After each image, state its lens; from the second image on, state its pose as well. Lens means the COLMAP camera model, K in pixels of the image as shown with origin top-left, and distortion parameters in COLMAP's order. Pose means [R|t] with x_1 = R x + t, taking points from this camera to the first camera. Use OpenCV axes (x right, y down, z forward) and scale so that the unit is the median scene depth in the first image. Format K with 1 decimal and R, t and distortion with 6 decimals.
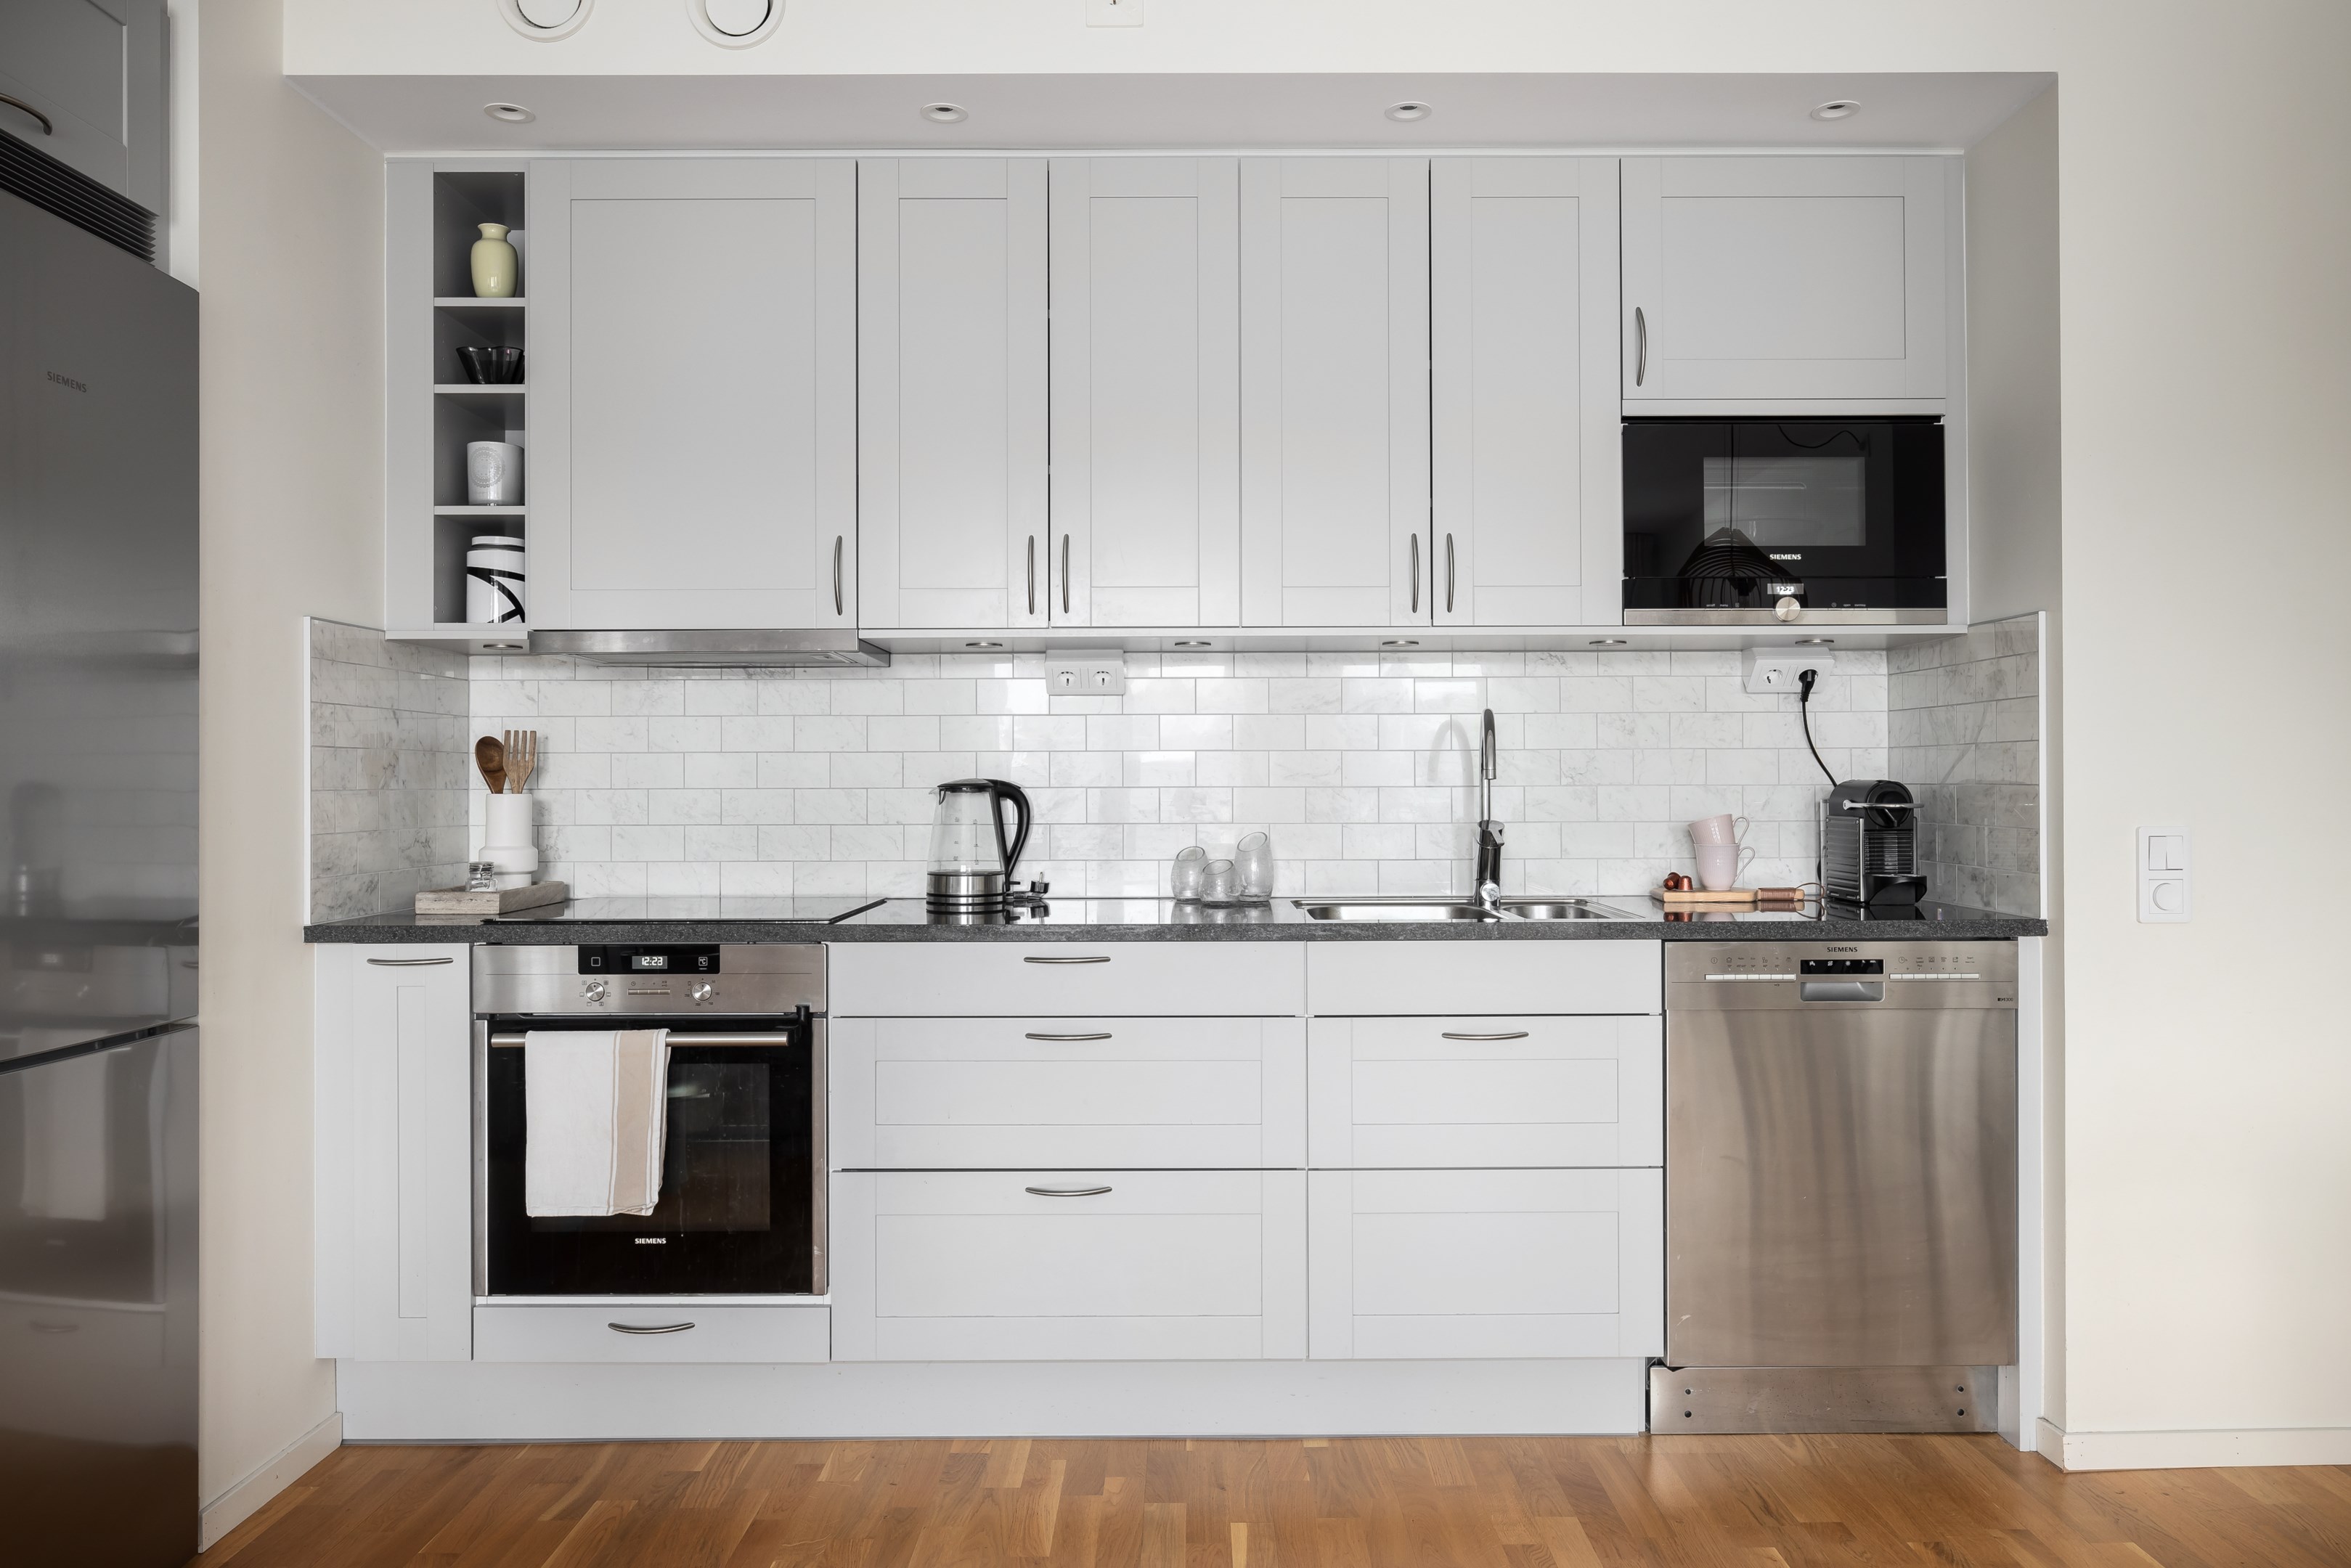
lens RADIAL K [[1611.4, 0, 1185.0], [0, 1611.4, 773.4], [0, 0, 1]] dist [-0.000851, -0.001907]
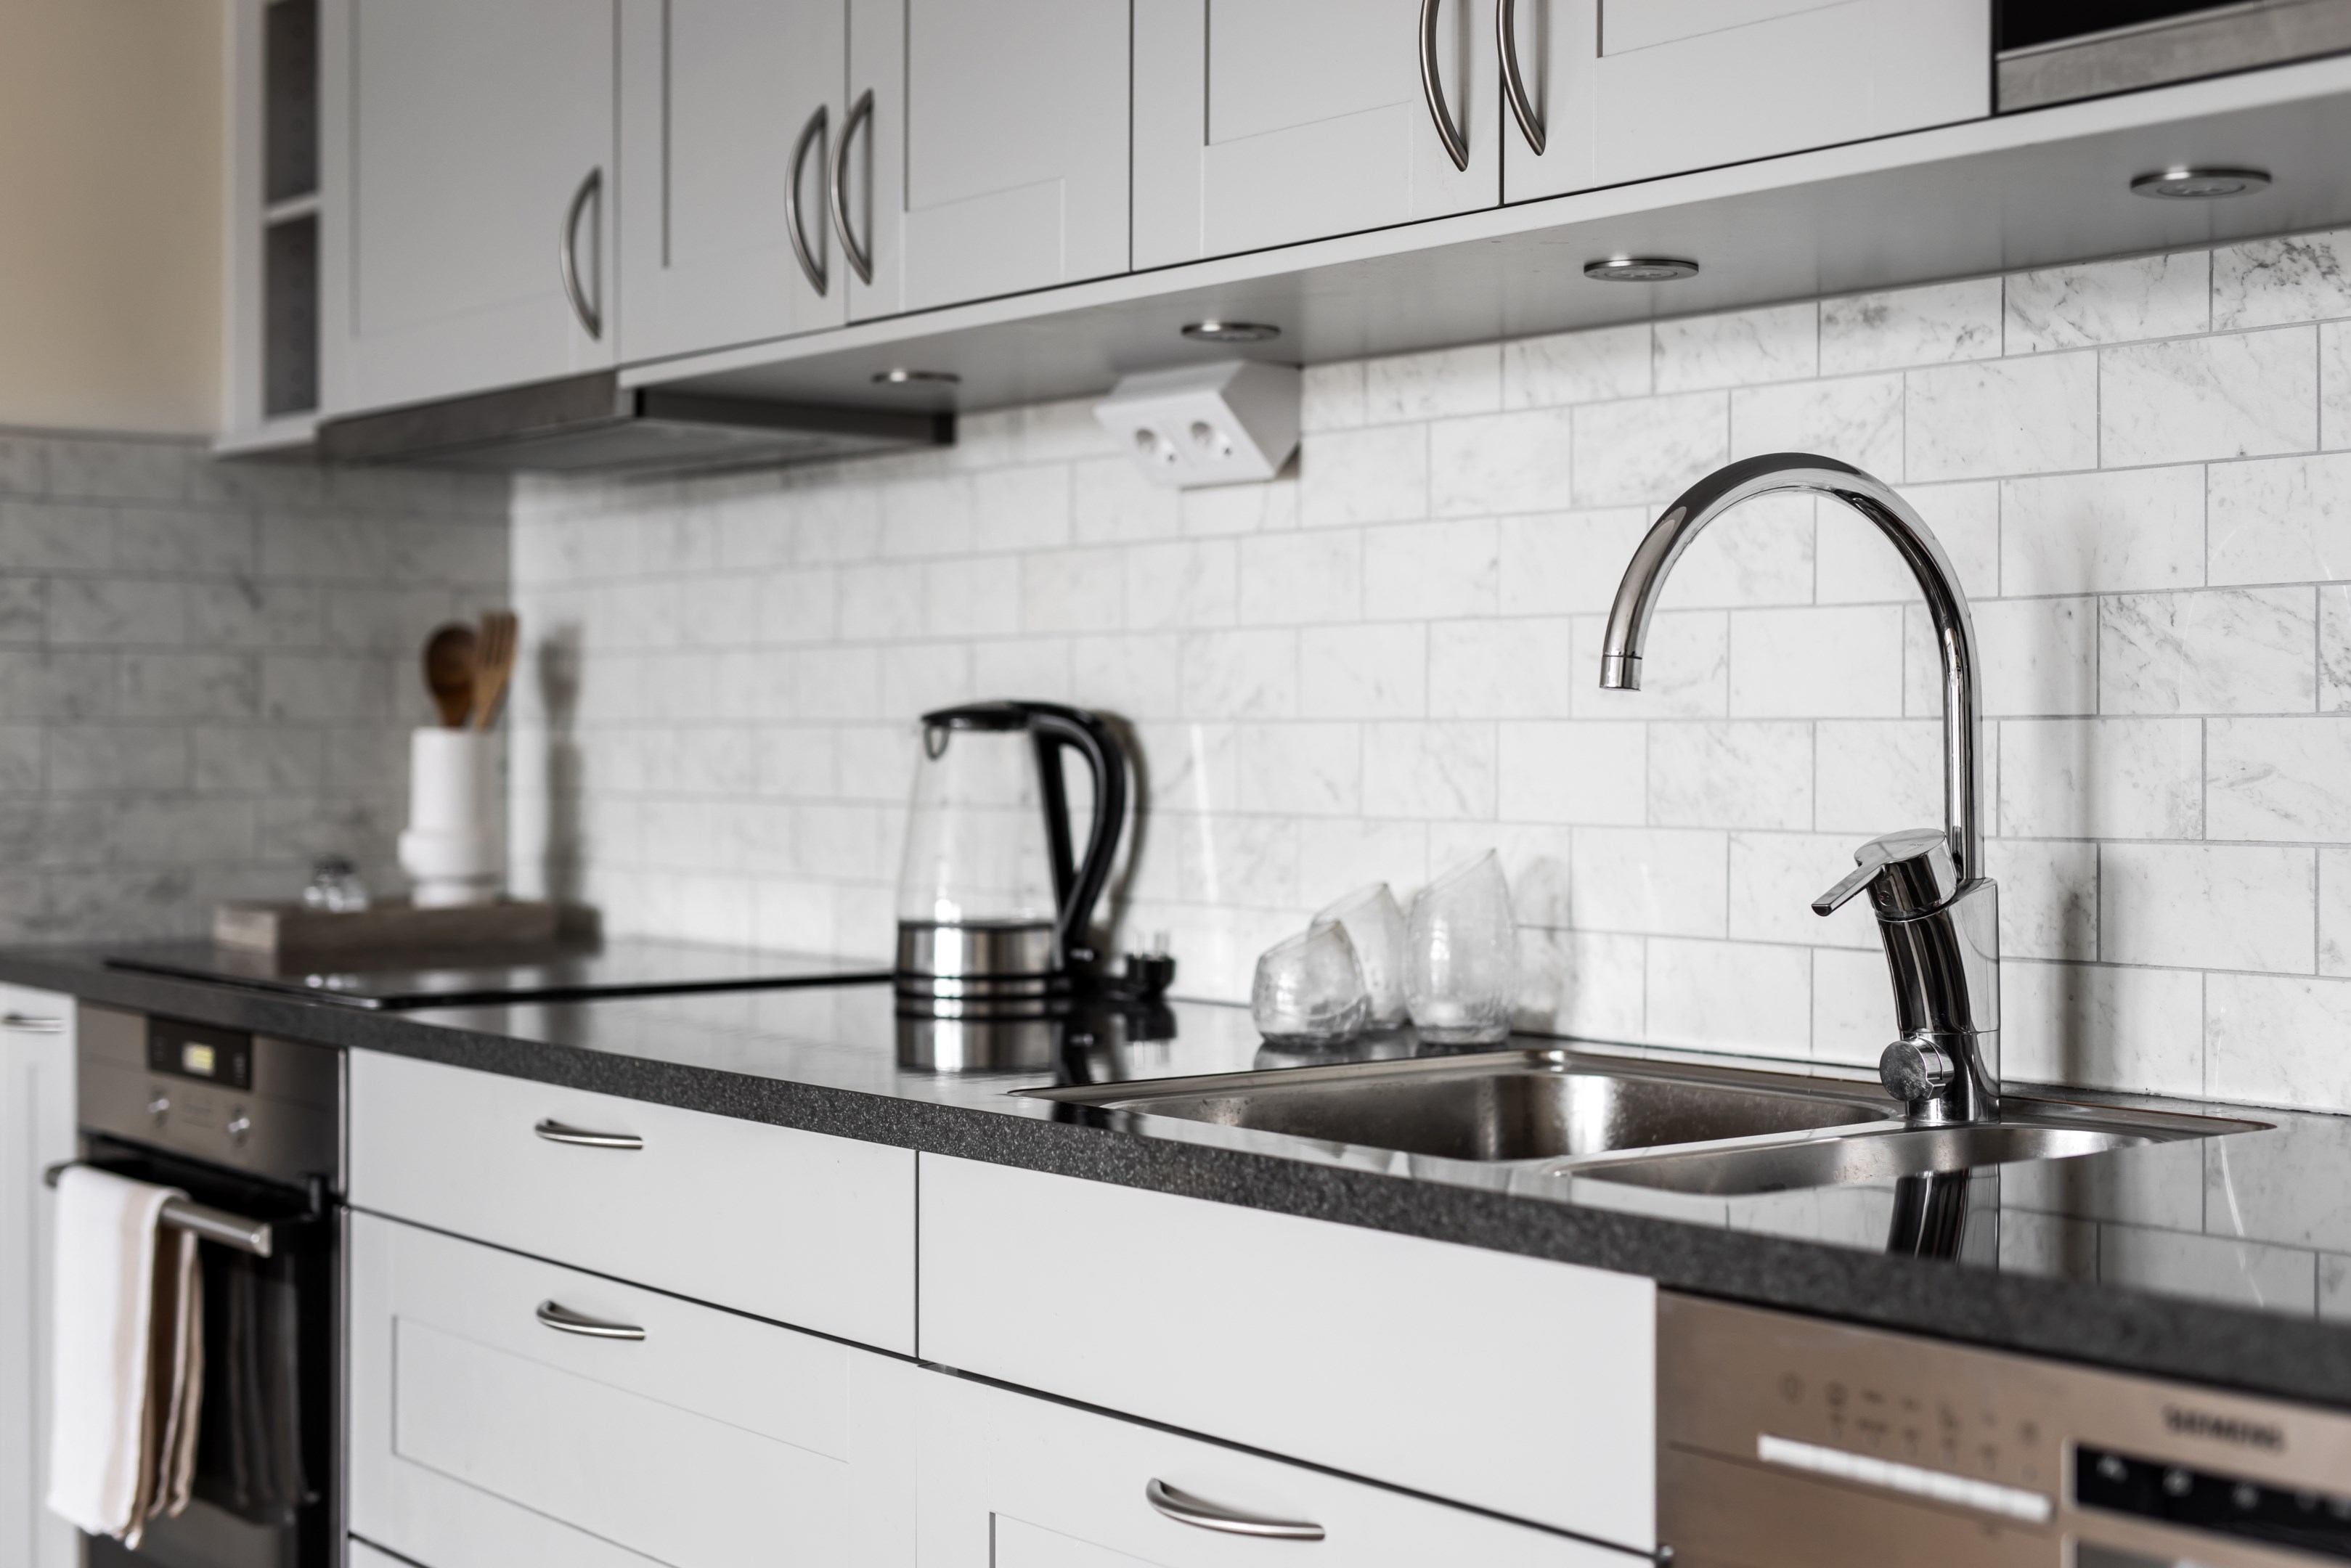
lens RADIAL K [[3318.5, 0, 1175.3], [0, 3318.5, 732.2], [0, 0, 1]] dist [-0.006733, 0.015520]
pose [[0.610593, 0.002997, -0.791939, 0.581094], [-0.000792, 0.999995, 0.003174, 0.009131], [0.791944, -0.001311, 0.610592, 0.510410]]
